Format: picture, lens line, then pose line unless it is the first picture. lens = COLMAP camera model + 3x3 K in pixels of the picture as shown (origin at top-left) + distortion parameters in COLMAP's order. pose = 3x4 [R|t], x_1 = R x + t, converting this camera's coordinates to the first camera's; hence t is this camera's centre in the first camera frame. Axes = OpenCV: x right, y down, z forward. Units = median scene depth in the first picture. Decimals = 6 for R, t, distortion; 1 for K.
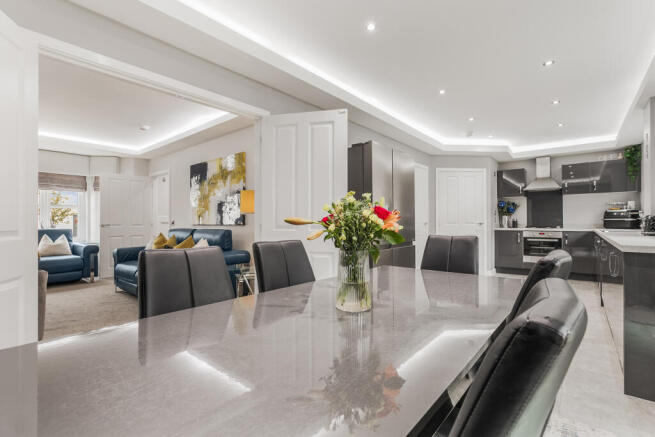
lens RADIAL K [[306.1, 0, 322.7], [0, 306.1, 218.2], [0, 0, 1]] dist [-0.017820, 0.000968]
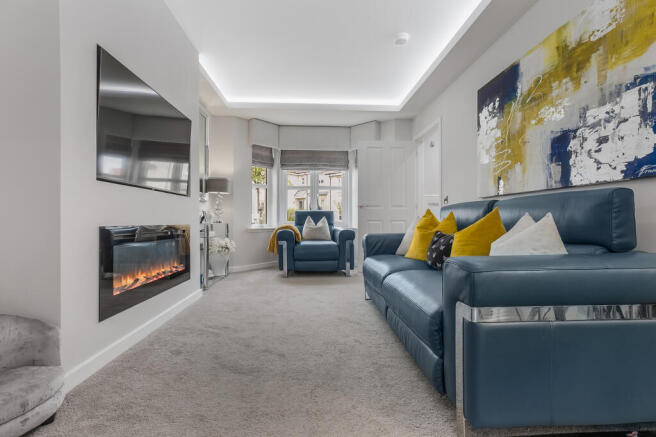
lens RADIAL K [[306.6, 0, 327.5], [0, 306.6, 217.4], [0, 0, 1]] dist [-0.017820, 0.000968]
pose [[0.692019, 0.005192, -0.721860, -0.232889], [0.006172, 0.999895, 0.013108, 0.049523], [0.721853, -0.013527, 0.691915, 0.438233]]
